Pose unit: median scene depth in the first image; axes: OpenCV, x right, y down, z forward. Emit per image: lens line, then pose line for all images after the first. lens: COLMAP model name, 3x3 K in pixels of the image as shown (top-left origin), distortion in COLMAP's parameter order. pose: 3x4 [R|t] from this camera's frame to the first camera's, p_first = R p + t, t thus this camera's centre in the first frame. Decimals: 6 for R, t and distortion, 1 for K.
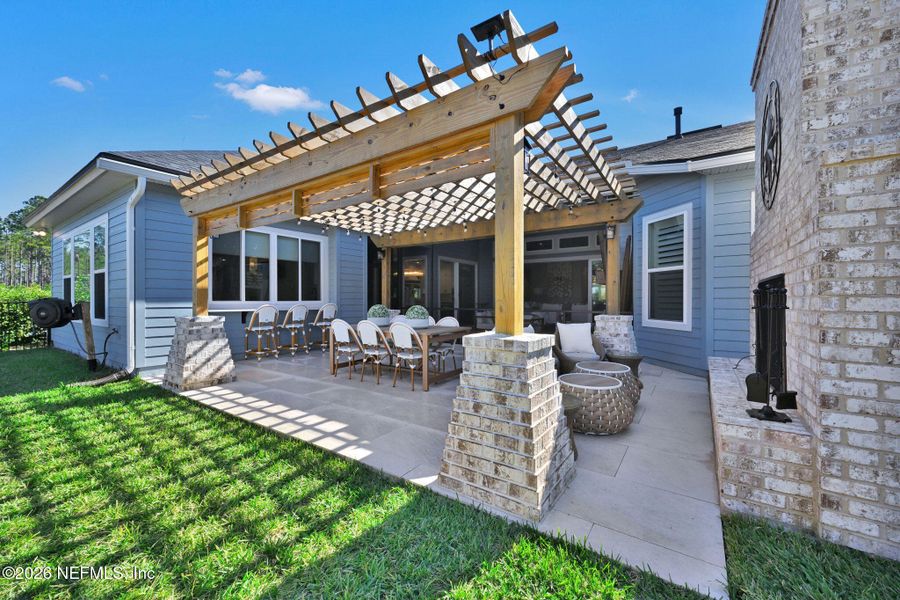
lens RADIAL K [[358.9, 0, 436.9], [0, 358.9, 300.9], [0, 0, 1]] dist [-0.001483, -0.000090]
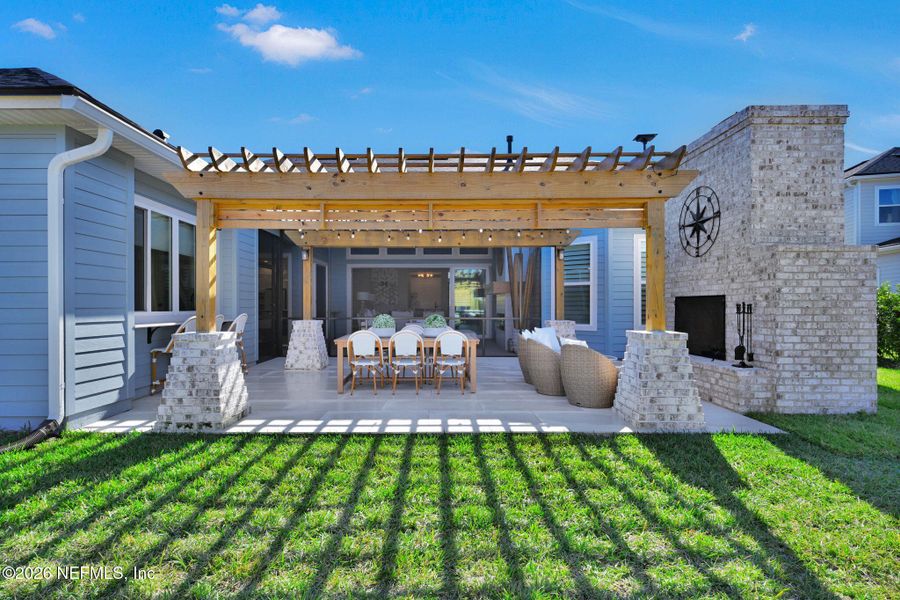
lens RADIAL K [[452.8, 0, 421.3], [0, 452.8, 306.6], [0, 0, 1]] dist [-0.002830, -0.000165]
pose [[0.827466, -0.002984, 0.561507, -1.867354], [0.003509, 0.999994, 0.000143, -0.022360], [-0.561504, 0.001852, 0.827472, -0.092660]]
